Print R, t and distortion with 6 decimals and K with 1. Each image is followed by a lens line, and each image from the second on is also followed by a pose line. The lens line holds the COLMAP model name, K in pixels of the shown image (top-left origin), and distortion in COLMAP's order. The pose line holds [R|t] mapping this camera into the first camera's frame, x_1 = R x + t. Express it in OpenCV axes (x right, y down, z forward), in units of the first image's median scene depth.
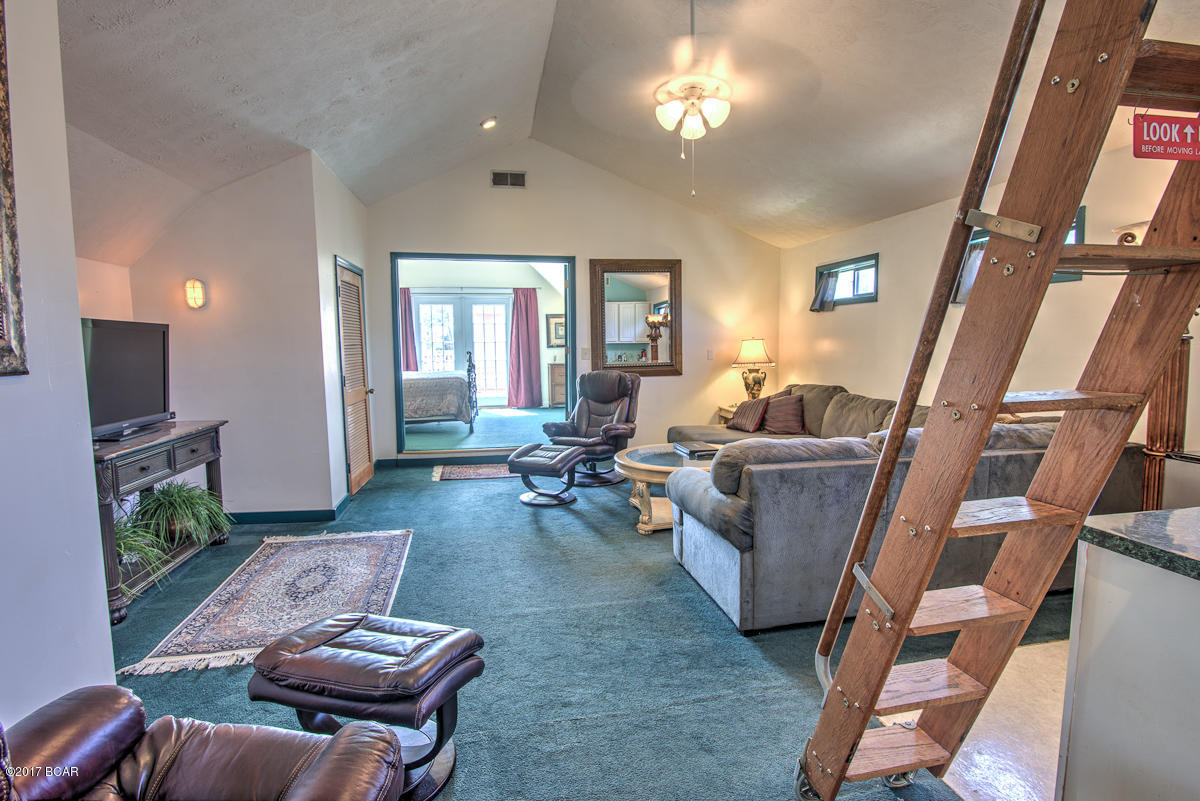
lens RADIAL K [[586.2, 0, 599.7], [0, 586.2, 398.2], [0, 0, 1]] dist [-0.021280, -0.000400]
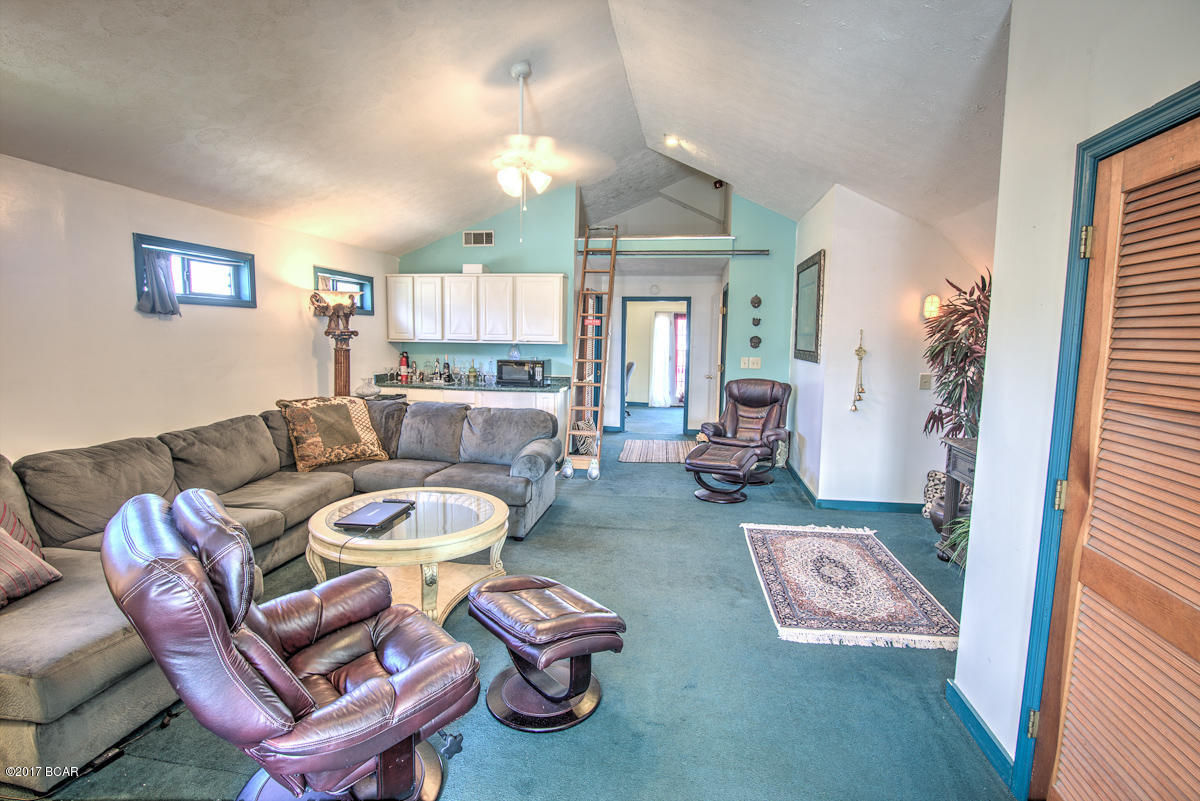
lens RADIAL K [[586.2, 0, 595.5], [0, 586.2, 395.2], [0, 0, 1]] dist [-0.021280, -0.000400]
pose [[-0.936212, -0.042103, 0.348904, -0.439619], [0.025028, 0.982289, 0.185692, -0.239899], [-0.350543, 0.182579, -0.918578, 2.118559]]
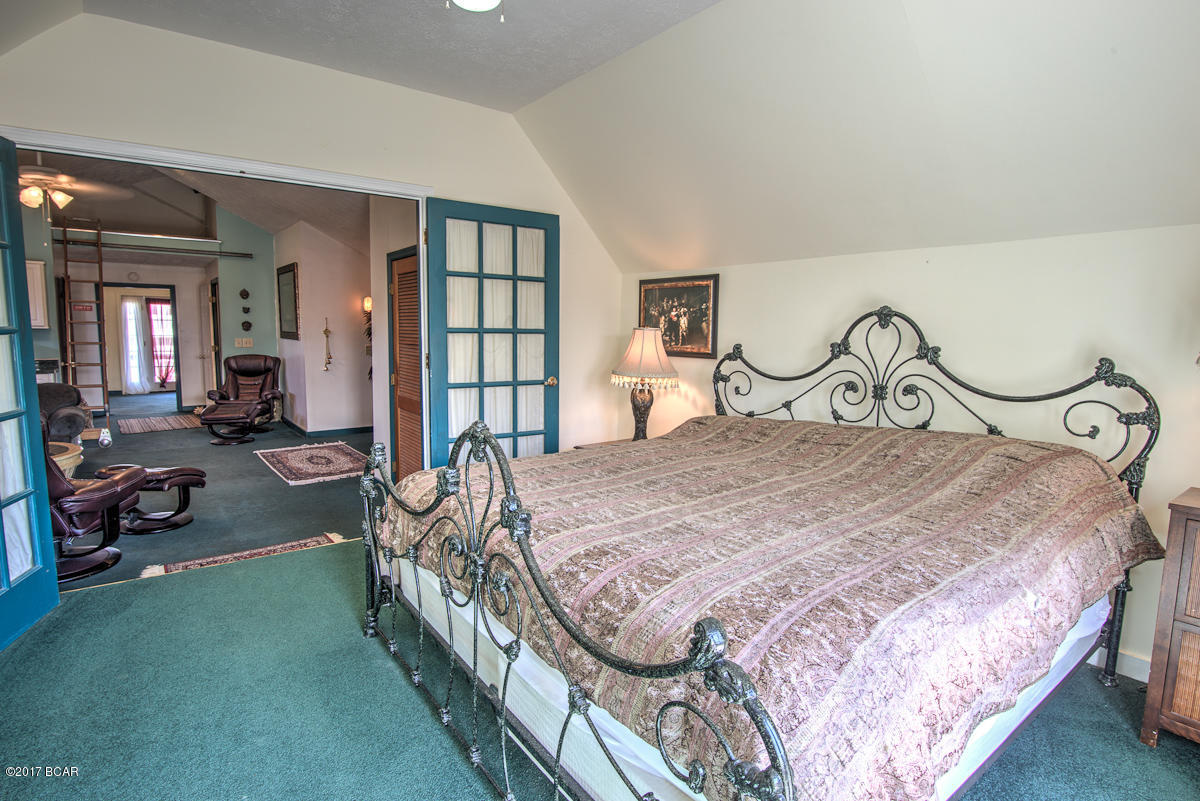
lens RADIAL K [[586.2, 0, 589.5], [0, 586.2, 399.4], [0, 0, 1]] dist [-0.021280, -0.000400]
pose [[-0.895977, 0.043596, -0.441955, -0.448848], [-0.053454, 0.977348, 0.204776, -0.320925], [0.440871, 0.207099, -0.873352, 3.017752]]
